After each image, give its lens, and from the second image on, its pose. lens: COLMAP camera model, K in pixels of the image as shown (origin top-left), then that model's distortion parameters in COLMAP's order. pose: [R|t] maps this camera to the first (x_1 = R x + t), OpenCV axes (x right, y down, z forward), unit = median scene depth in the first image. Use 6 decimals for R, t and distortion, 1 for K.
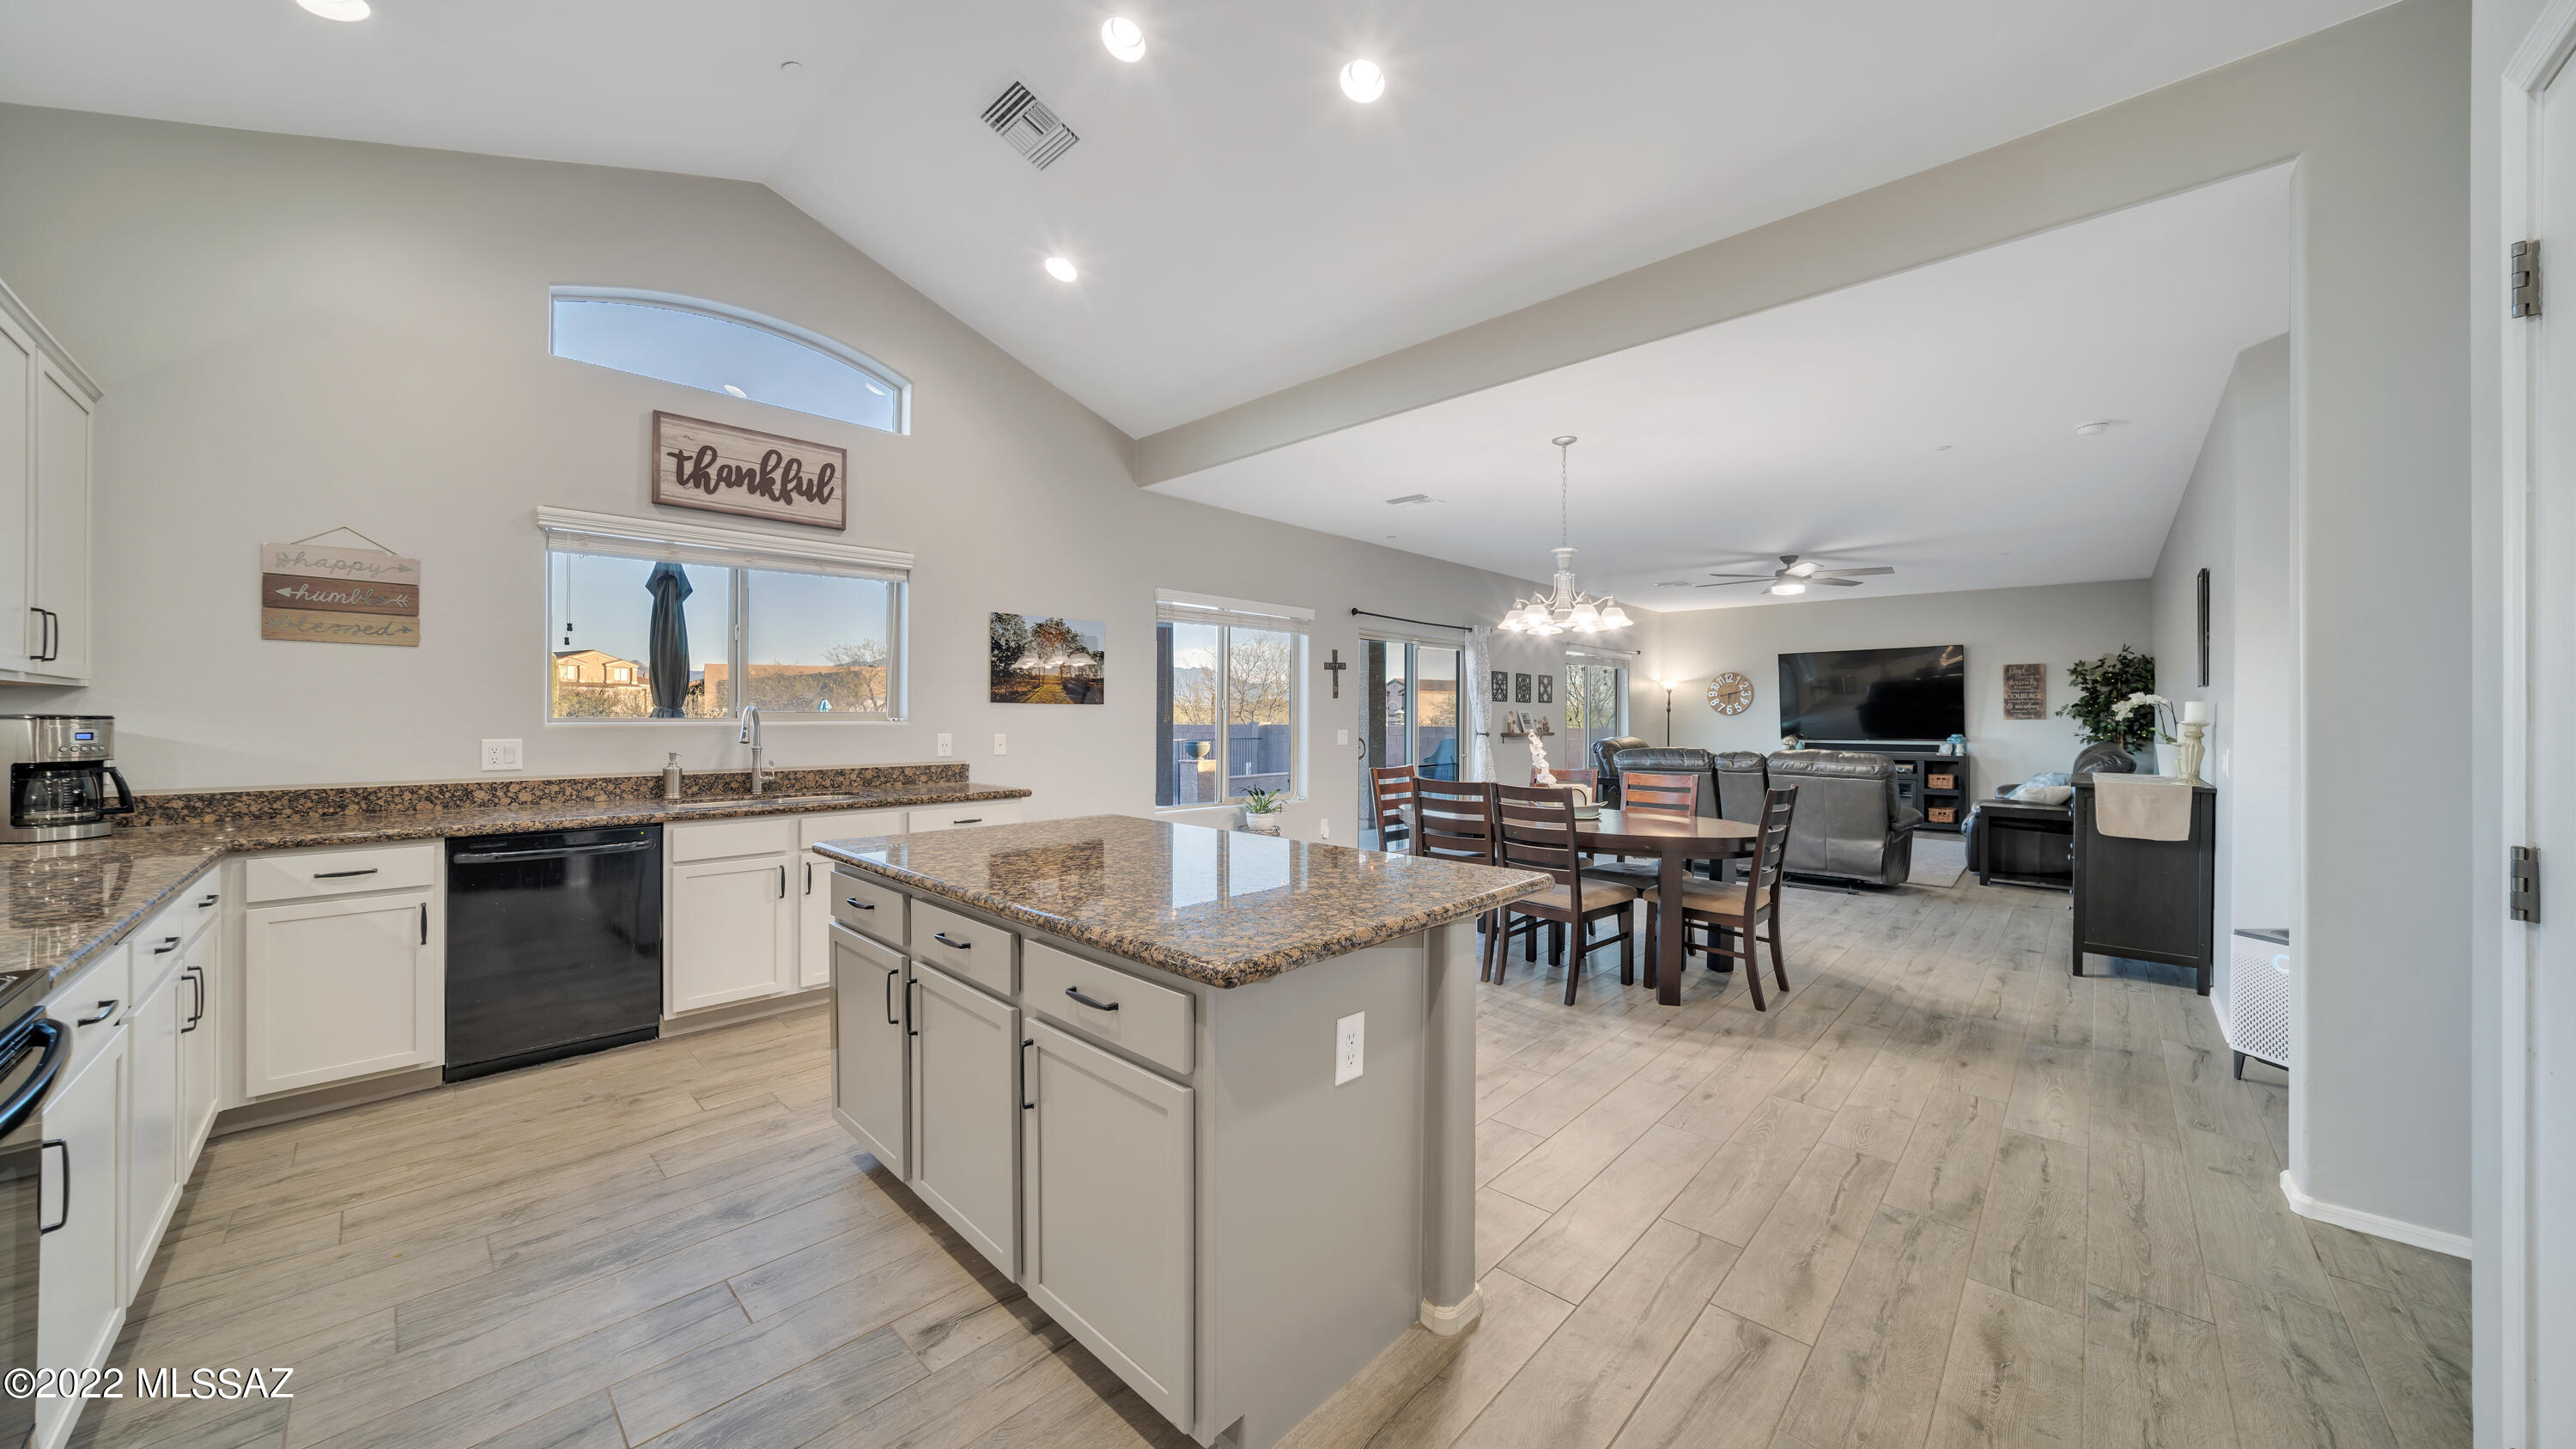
lens RADIAL K [[885.6, 0, 1278.7], [0, 885.6, 720.4], [0, 0, 1]] dist [-0.025656, 0.006134]
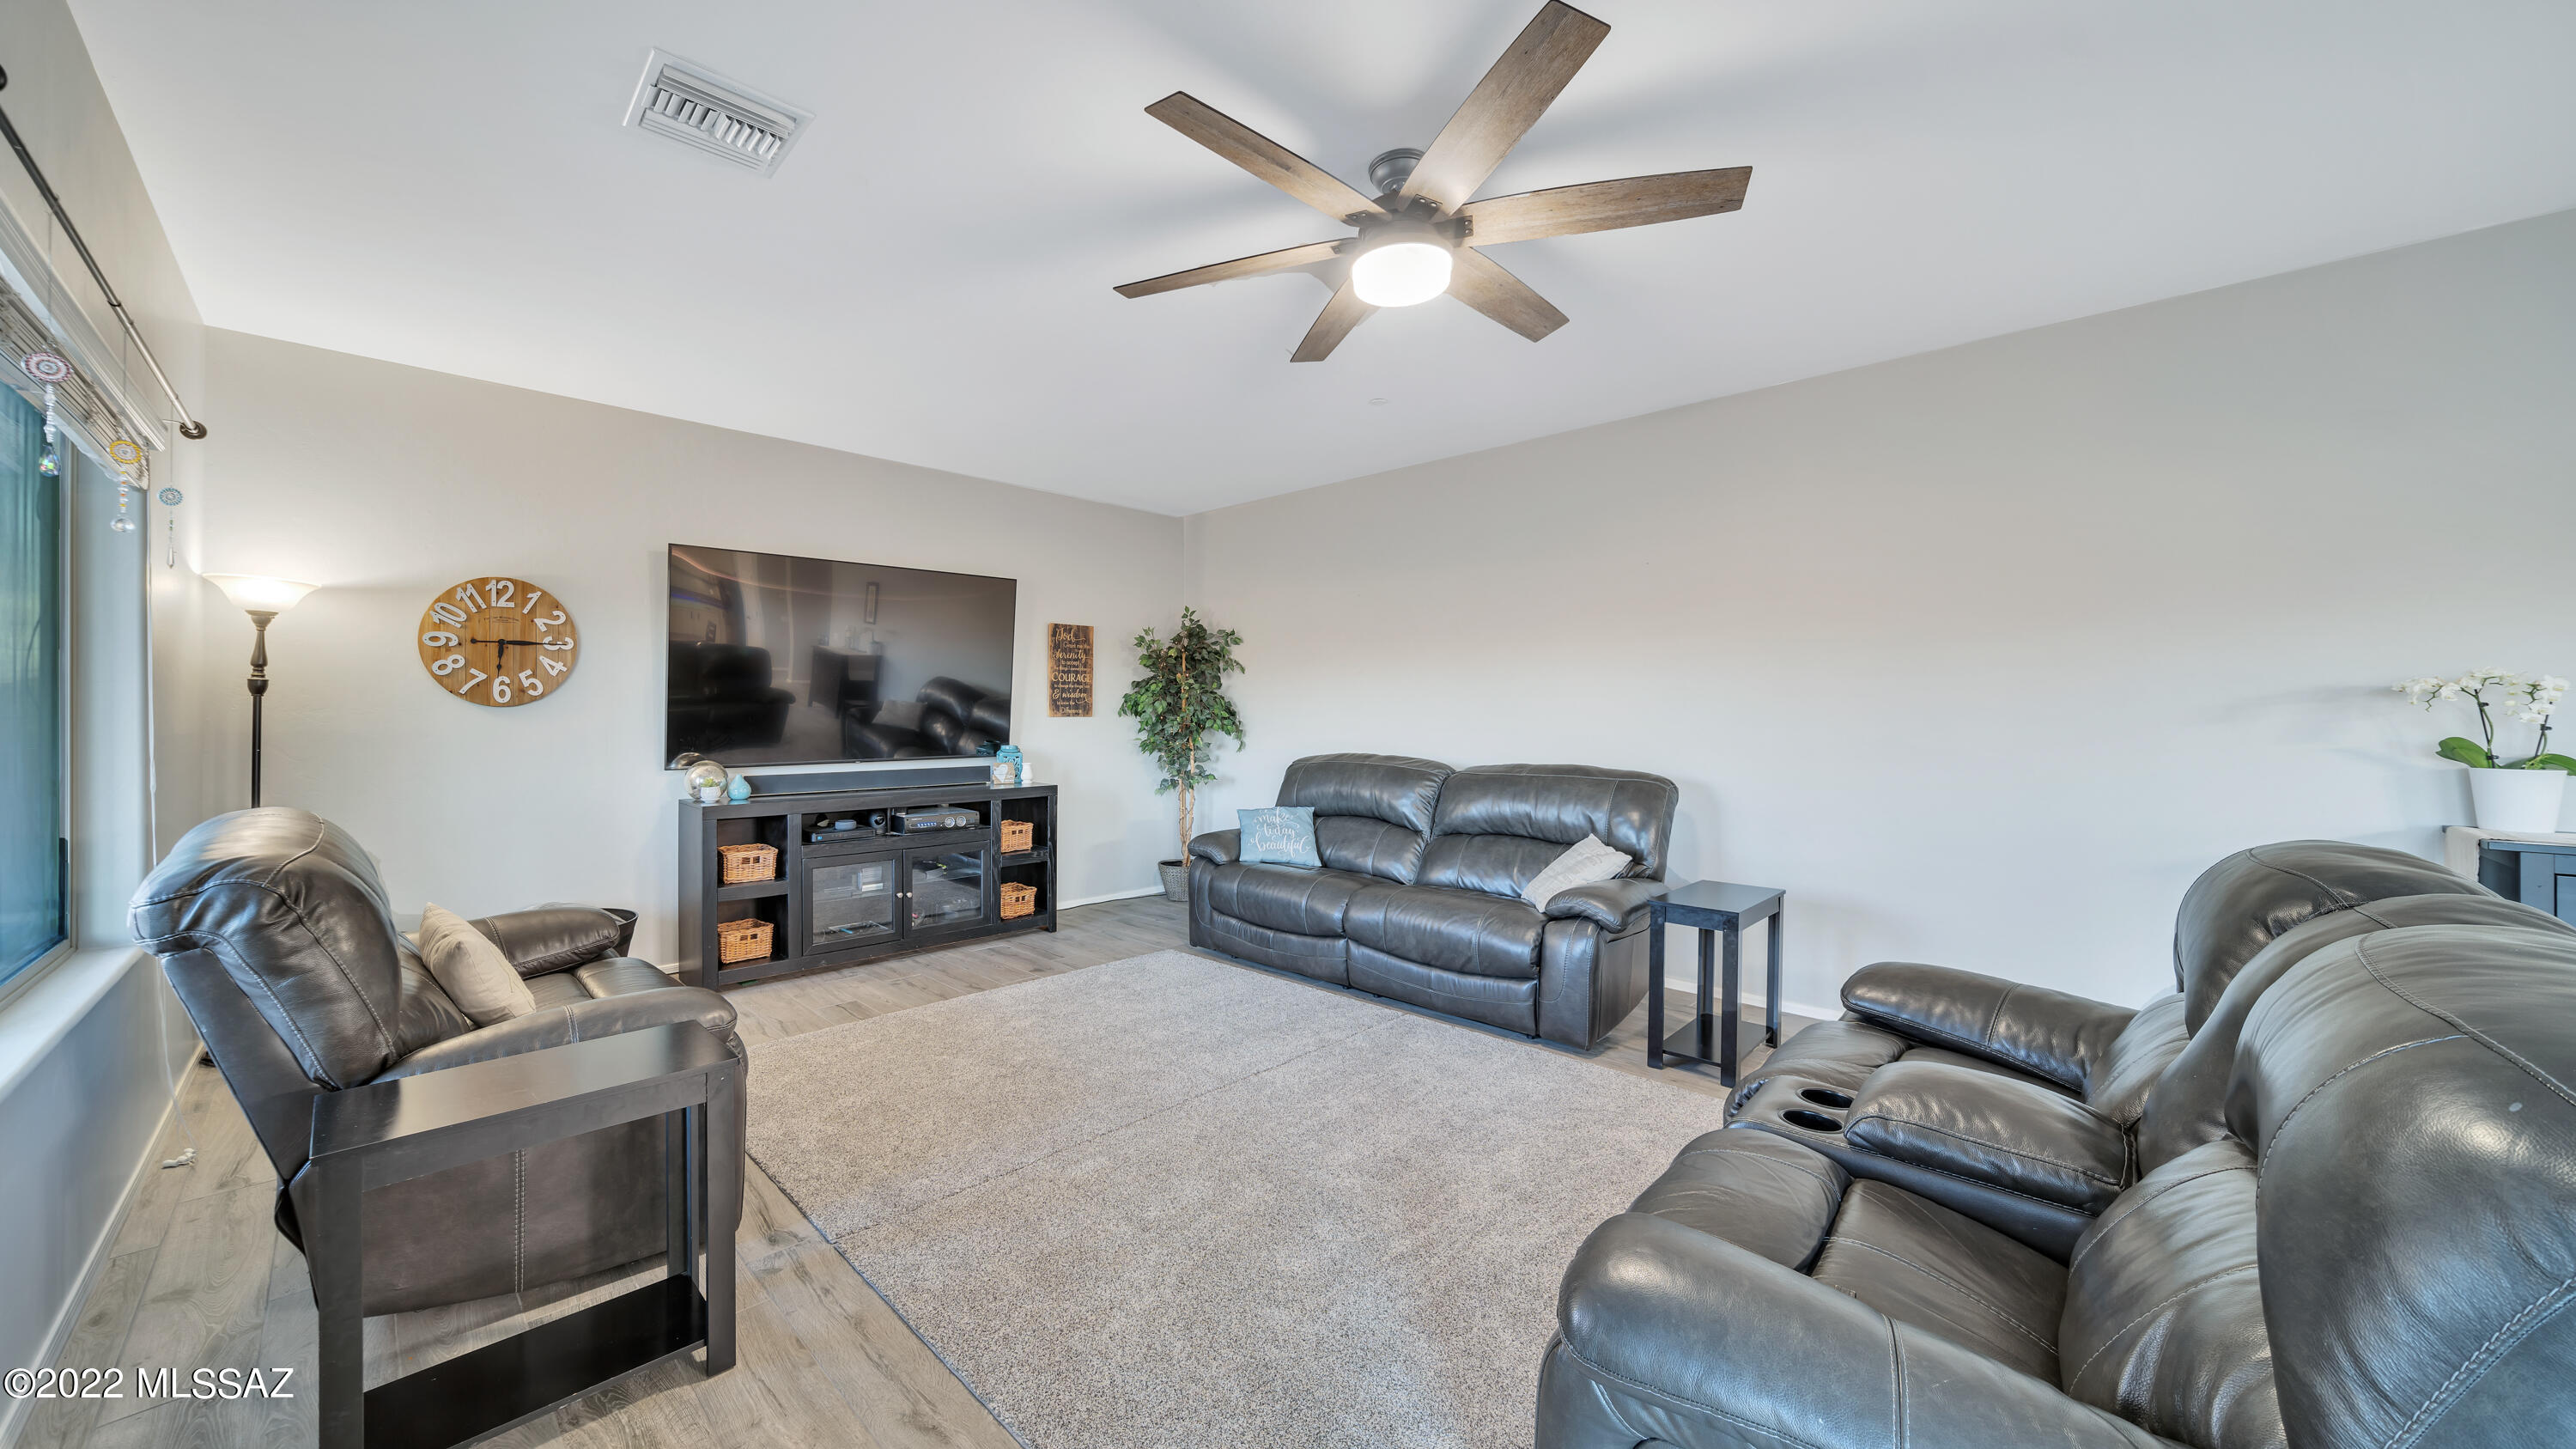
lens RADIAL K [[927.9, 0, 1206.0], [0, 927.9, 717.4], [0, 0, 1]] dist [0.000314, 0.000059]
pose [[0.072762, -0.004791, 0.997338, 0.514748], [0.002192, 0.999987, 0.004644, -0.007482], [-0.997347, 0.001848, 0.072771, 1.994799]]
